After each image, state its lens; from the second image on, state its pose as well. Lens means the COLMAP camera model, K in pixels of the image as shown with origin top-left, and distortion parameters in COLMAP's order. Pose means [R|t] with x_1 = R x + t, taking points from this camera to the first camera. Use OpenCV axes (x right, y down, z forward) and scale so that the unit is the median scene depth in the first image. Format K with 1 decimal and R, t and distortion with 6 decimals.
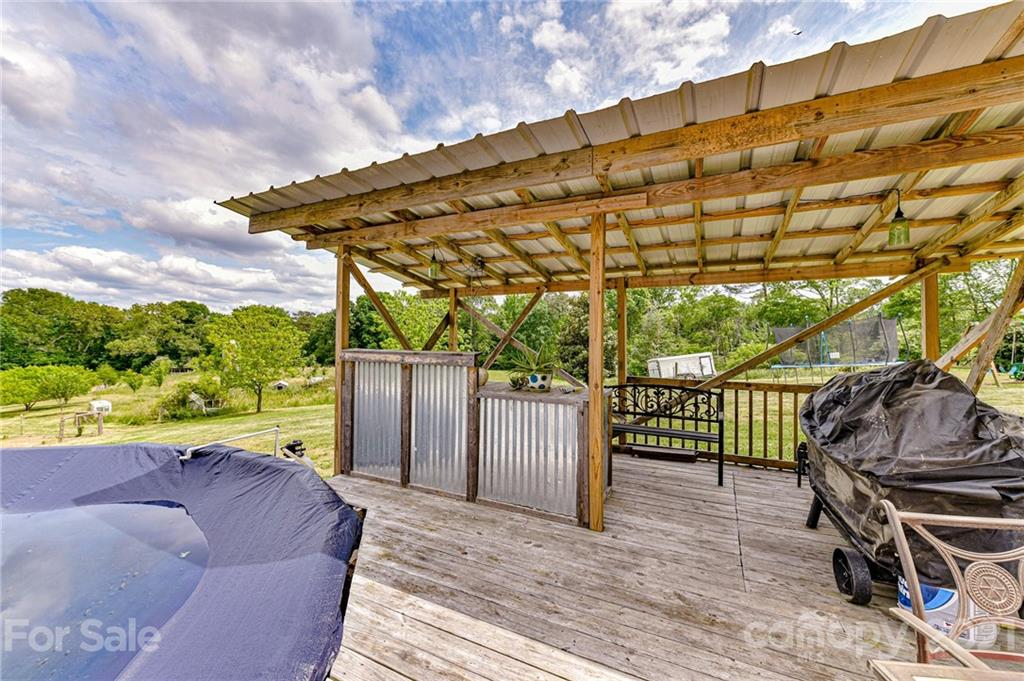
lens RADIAL K [[403.8, 0, 507.3], [0, 403.8, 338.6], [0, 0, 1]] dist [0.000986, -0.000569]
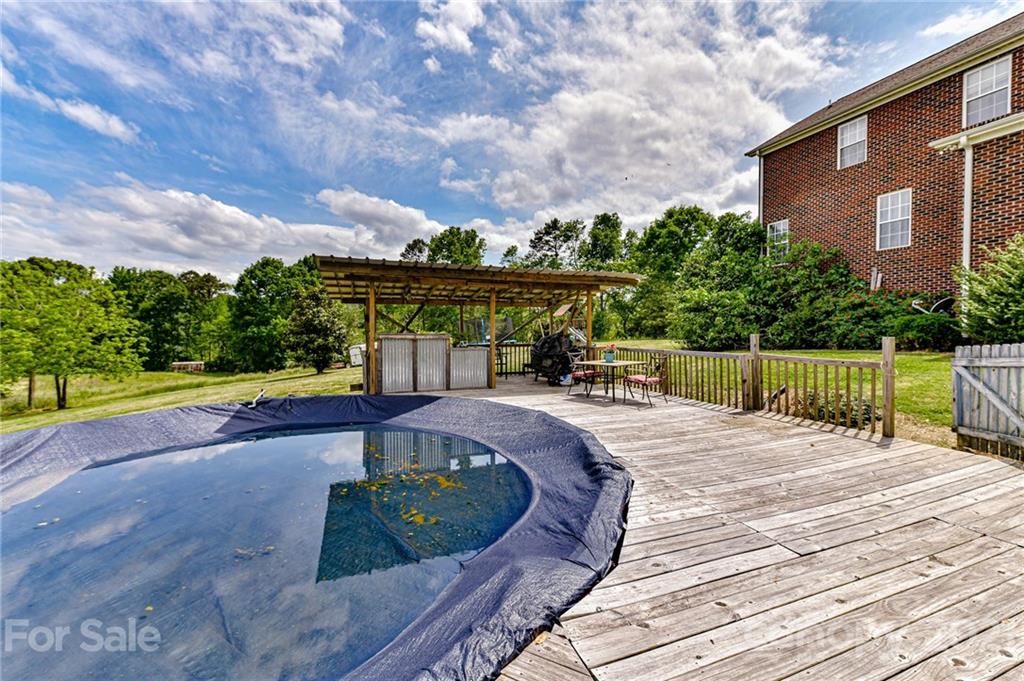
lens RADIAL K [[403.8, 0, 510.8], [0, 403.8, 335.8], [0, 0, 1]] dist [0.000986, -0.000569]
pose [[0.677347, -0.020574, 0.735376, -0.181692], [0.005831, 0.999728, 0.022598, -0.000599], [-0.735640, -0.011019, 0.677283, -0.112321]]
